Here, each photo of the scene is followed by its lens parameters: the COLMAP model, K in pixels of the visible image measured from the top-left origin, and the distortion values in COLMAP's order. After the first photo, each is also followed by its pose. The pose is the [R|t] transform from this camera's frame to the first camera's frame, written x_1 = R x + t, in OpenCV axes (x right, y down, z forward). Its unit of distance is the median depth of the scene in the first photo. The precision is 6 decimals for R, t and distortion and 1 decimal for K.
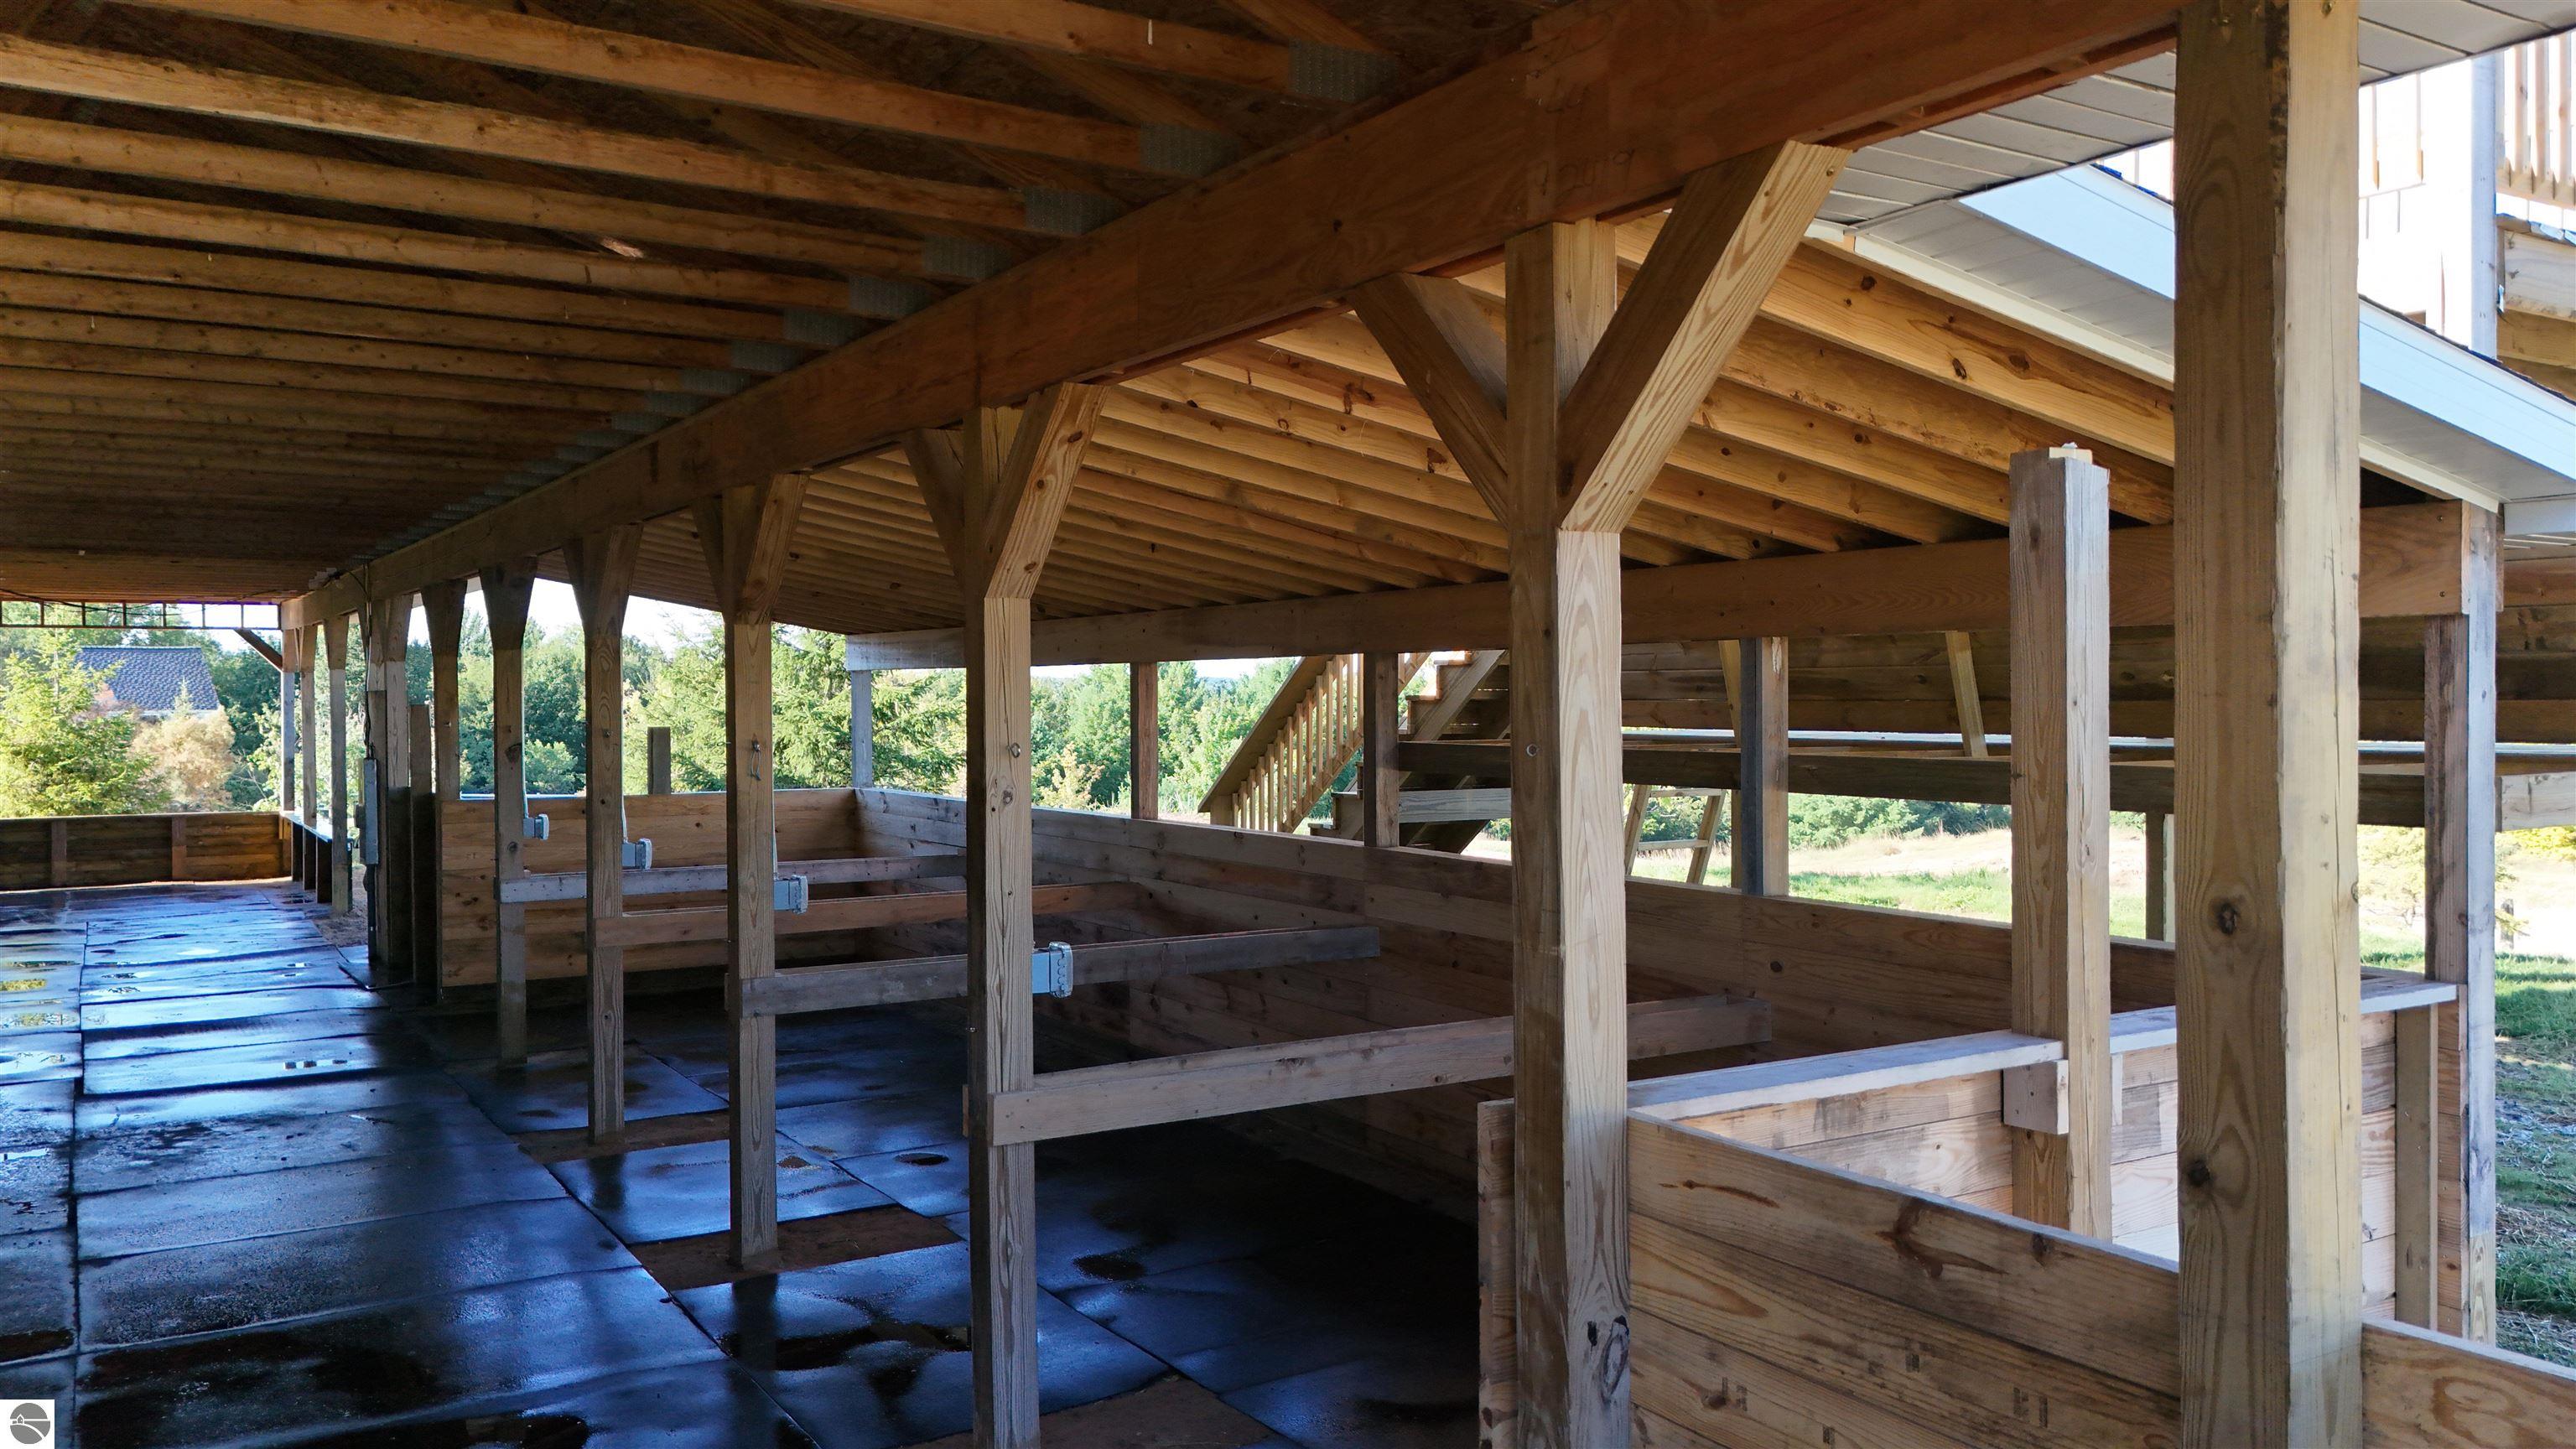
lens RADIAL K [[1900.0, 0, 1287.1], [0, 1900.0, 727.6], [0, 0, 1]] dist [0.063239, -0.047532]
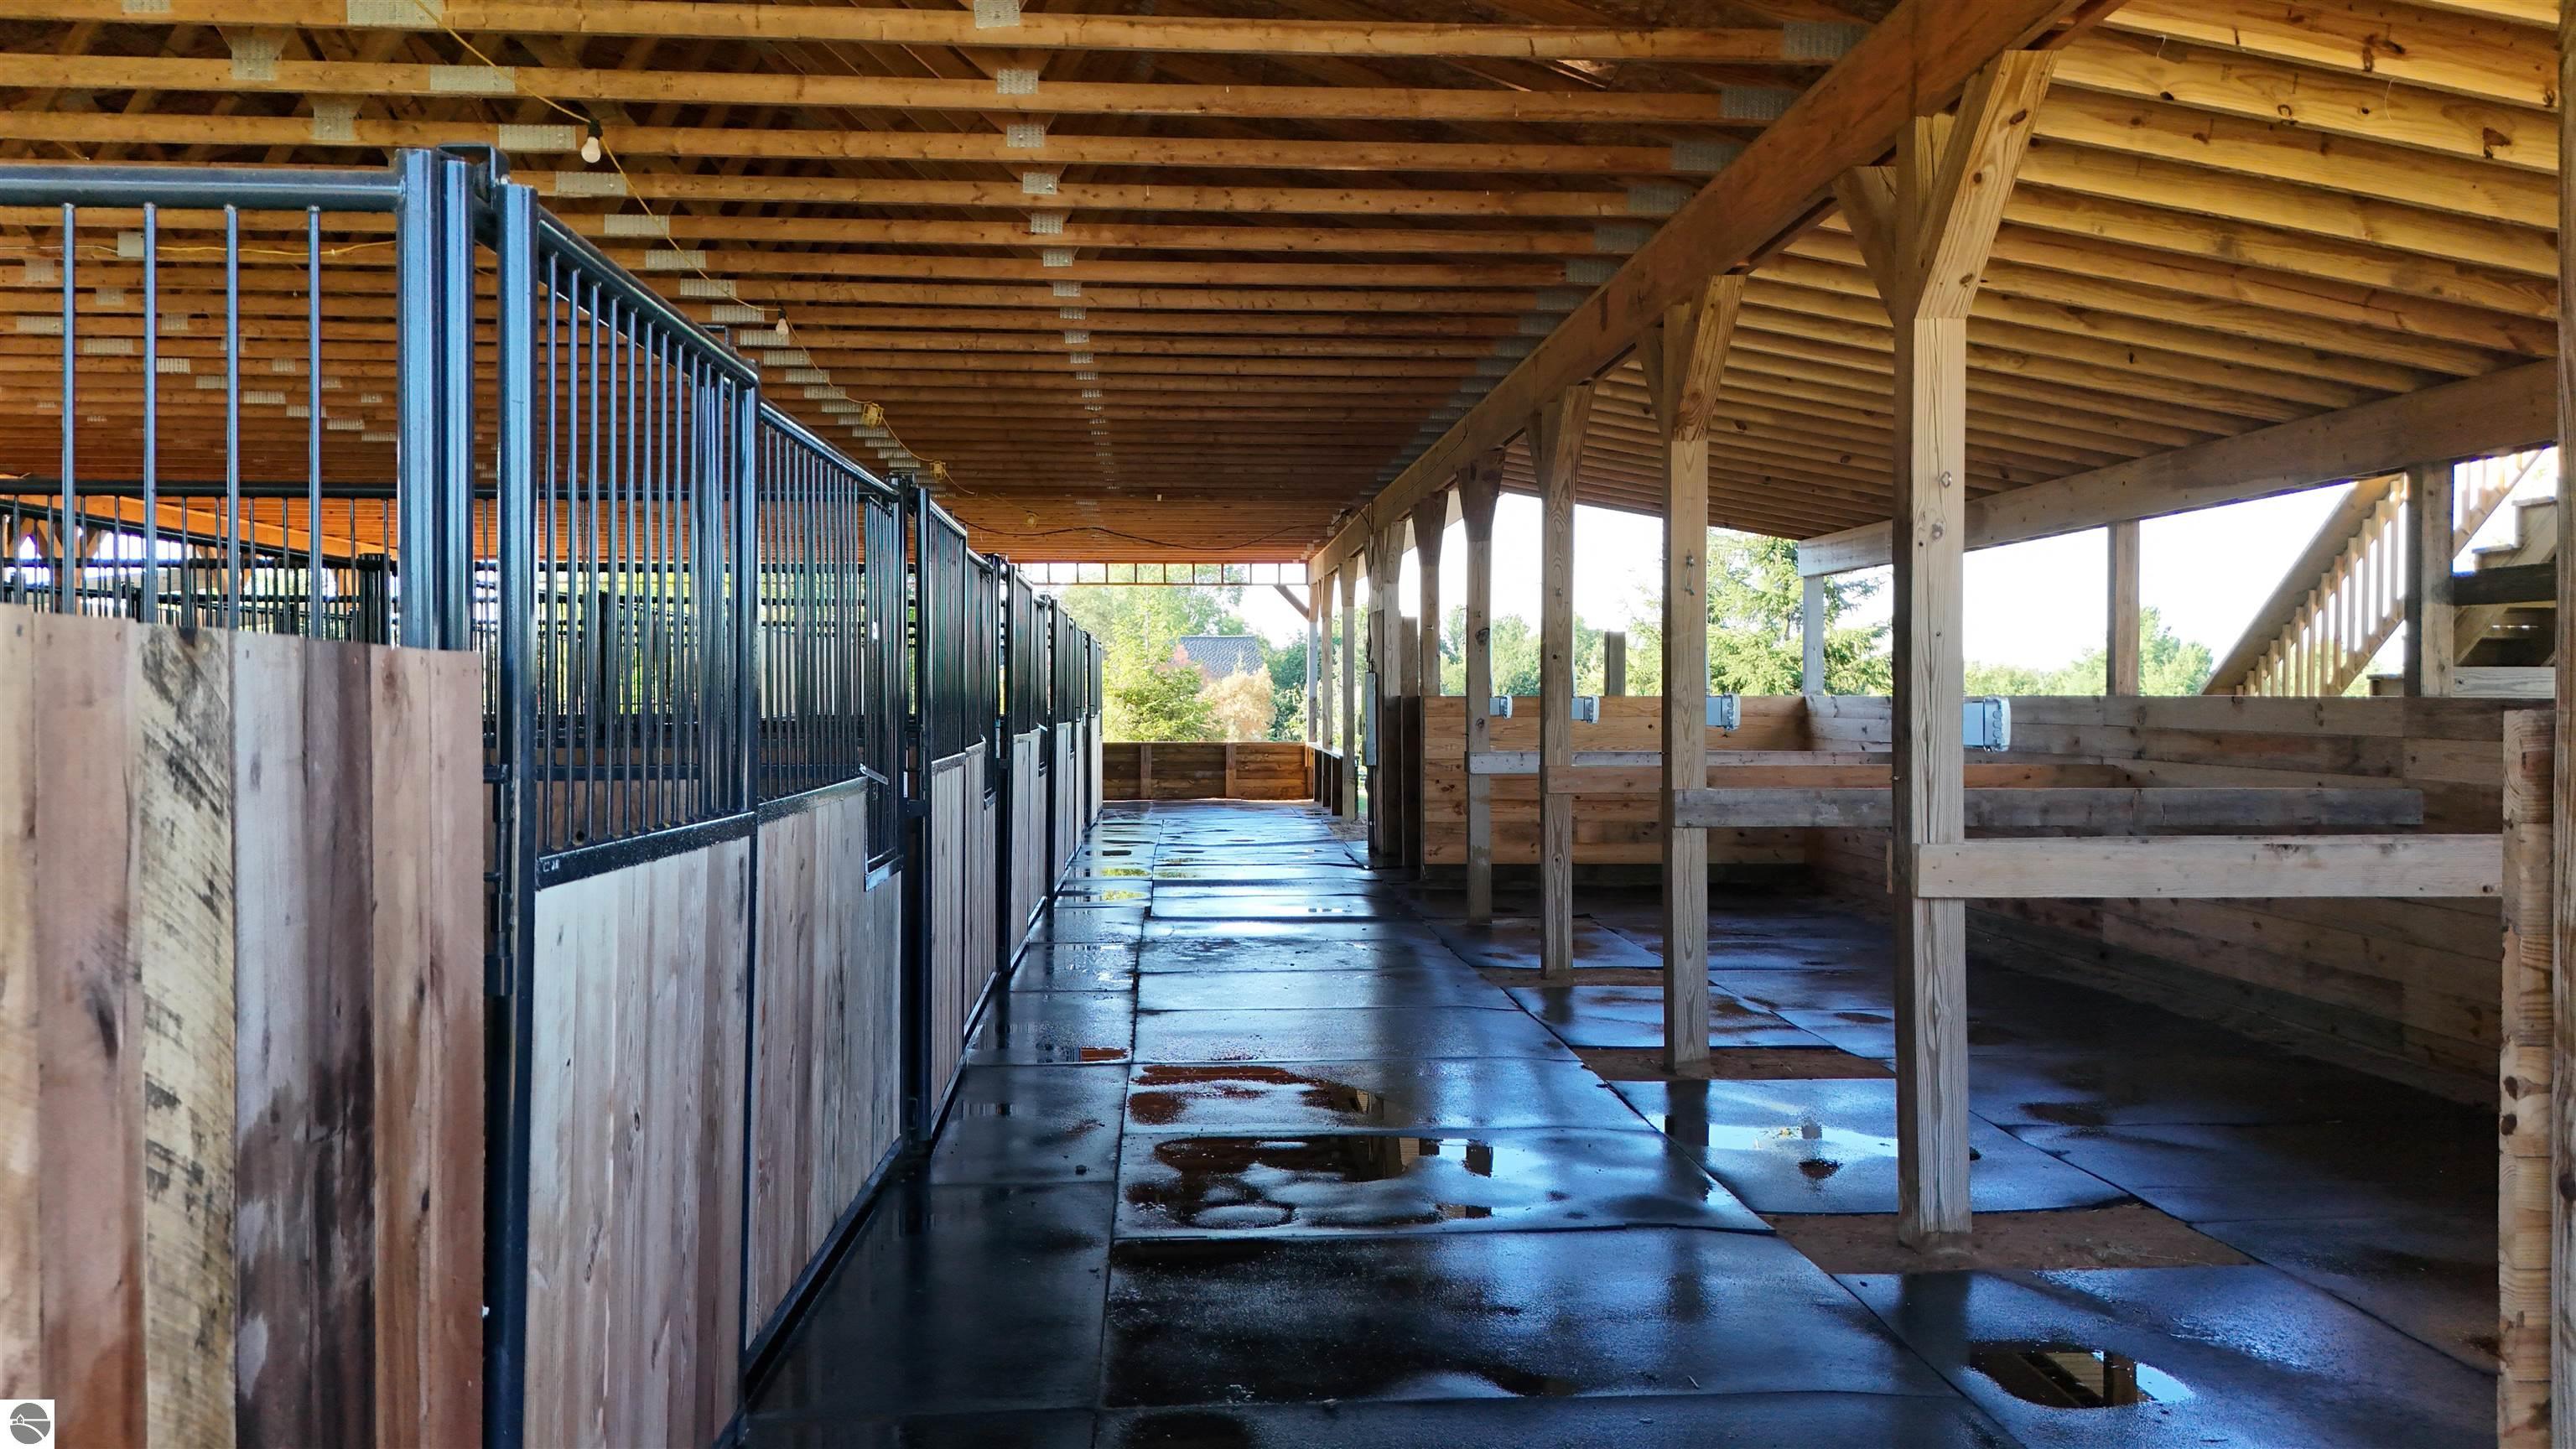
lens RADIAL K [[1900.0, 0, 1289.7], [0, 1900.0, 772.9], [0, 0, 1]] dist [0.063239, -0.047532]
pose [[0.877900, 0.011431, -0.478707, 0.017338], [-0.009794, 0.999935, 0.005916, 0.097434], [0.478743, -0.000505, 0.877955, 0.007177]]
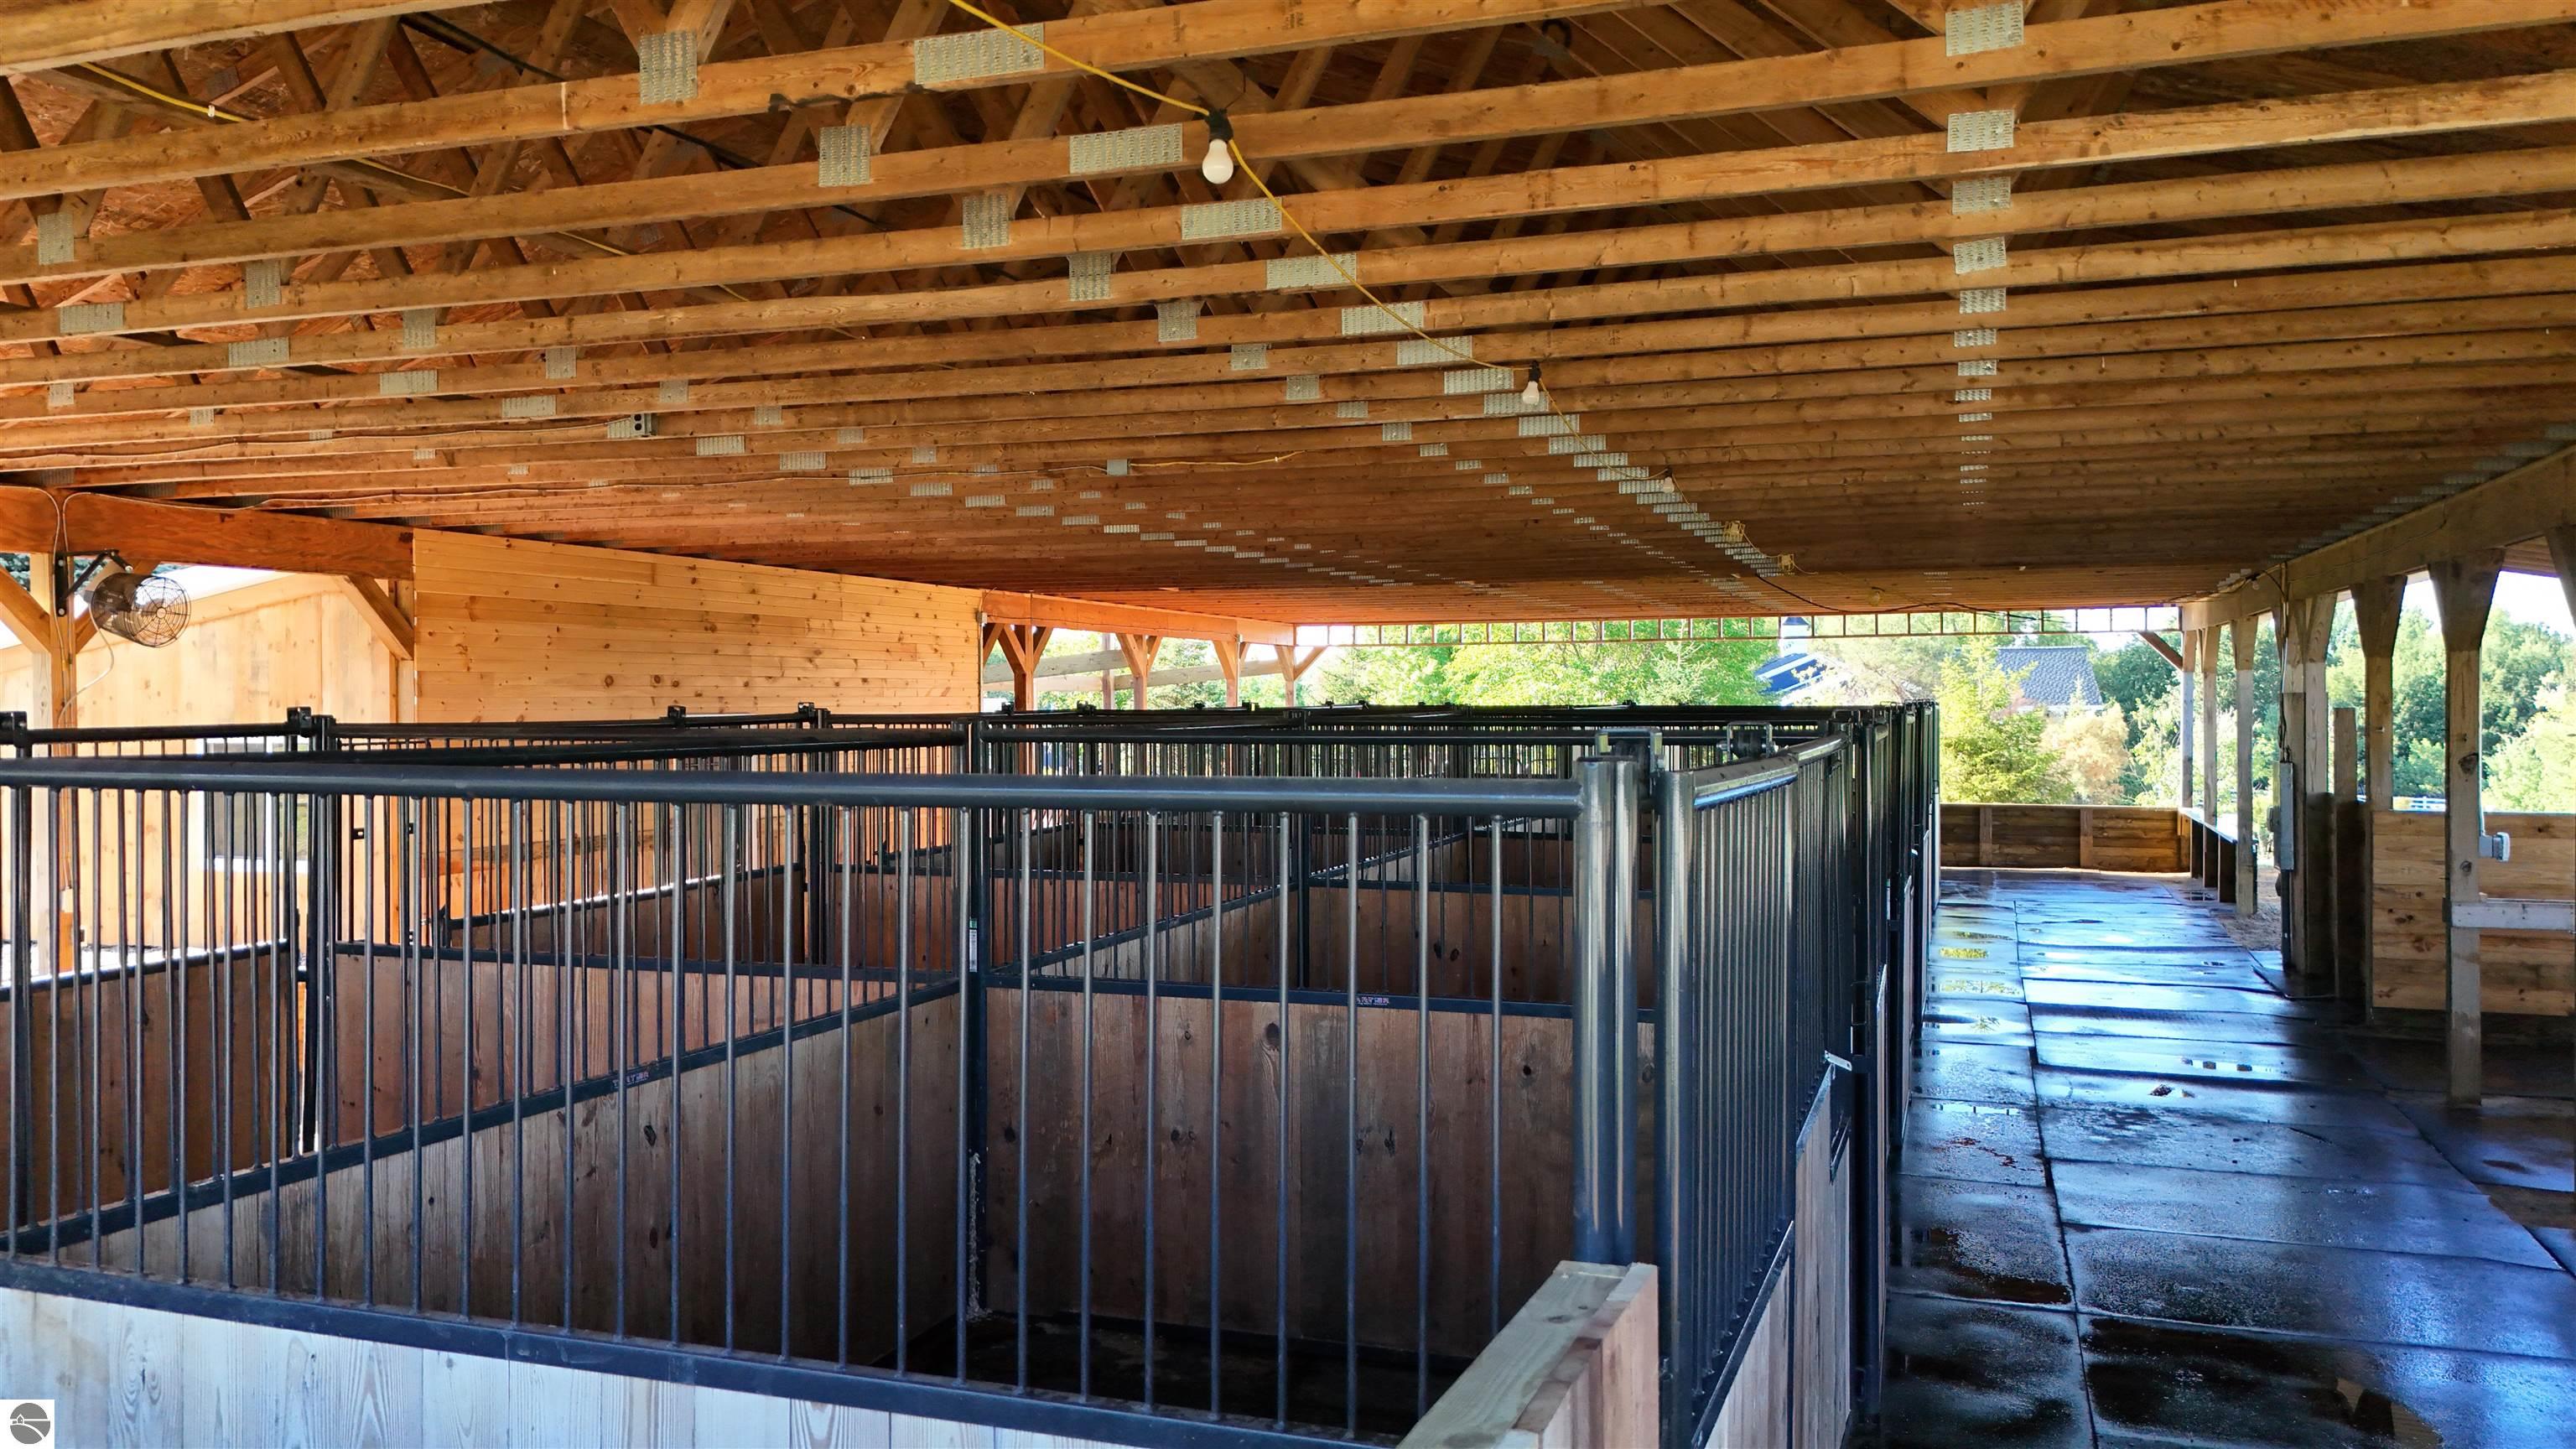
lens RADIAL K [[1900.0, 0, 1285.2], [0, 1900.0, 718.7], [0, 0, 1]] dist [0.063239, -0.047532]
pose [[0.627693, 0.011200, -0.778380, -0.046784], [-0.010966, 0.999924, 0.005544, -0.008020], [0.778383, 0.005056, 0.627769, -0.019828]]
